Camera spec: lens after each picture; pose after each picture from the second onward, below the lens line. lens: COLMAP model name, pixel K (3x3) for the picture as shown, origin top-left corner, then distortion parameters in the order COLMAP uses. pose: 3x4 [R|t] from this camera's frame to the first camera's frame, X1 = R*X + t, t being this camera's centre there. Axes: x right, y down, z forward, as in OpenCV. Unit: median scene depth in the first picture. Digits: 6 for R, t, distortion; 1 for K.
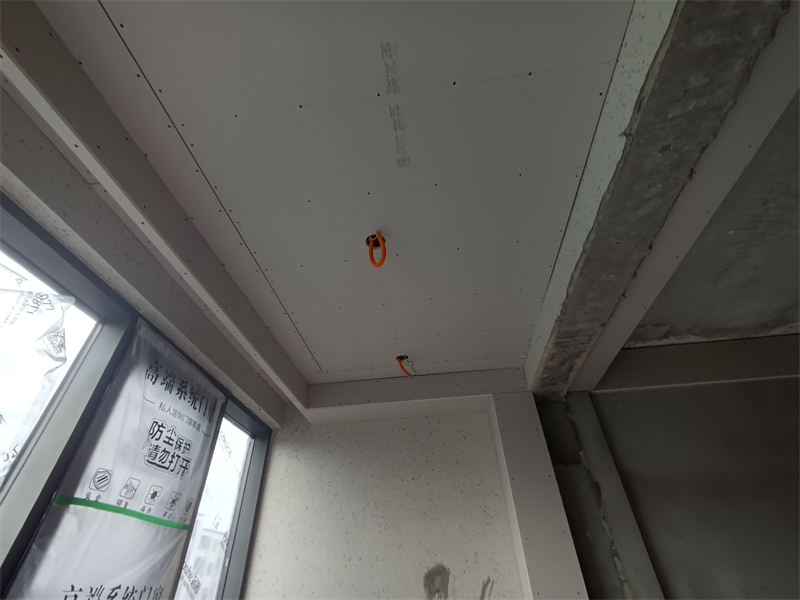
lens RADIAL K [[368.7, 0, 398.8], [0, 368.7, 301.2], [0, 0, 1]] dist [-0.006716, 0.001415]
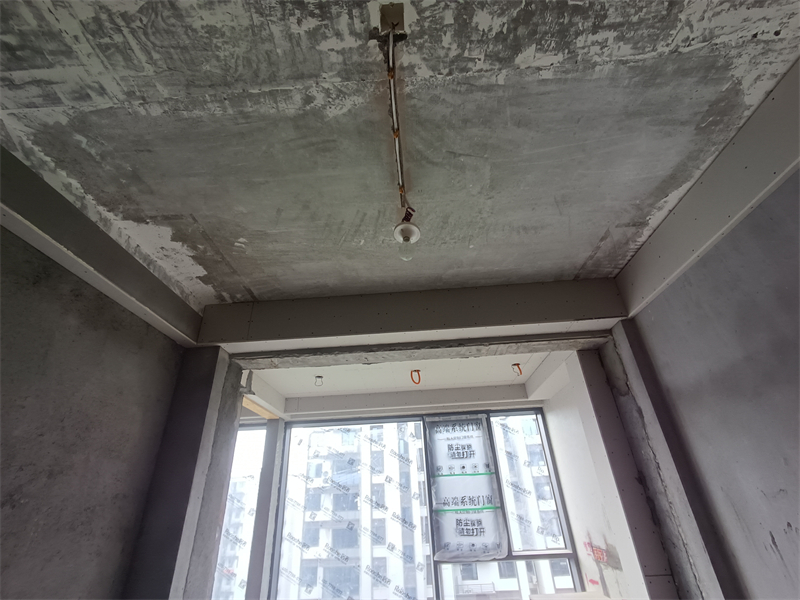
lens RADIAL K [[368.7, 0, 398.8], [0, 368.7, 305.1], [0, 0, 1]] dist [-0.006716, 0.001415]
pose [[0.095374, -0.467059, -0.879068, 1.597964], [0.656474, 0.693352, -0.297162, 0.134796], [0.748295, -0.548744, 0.372740, 0.217532]]
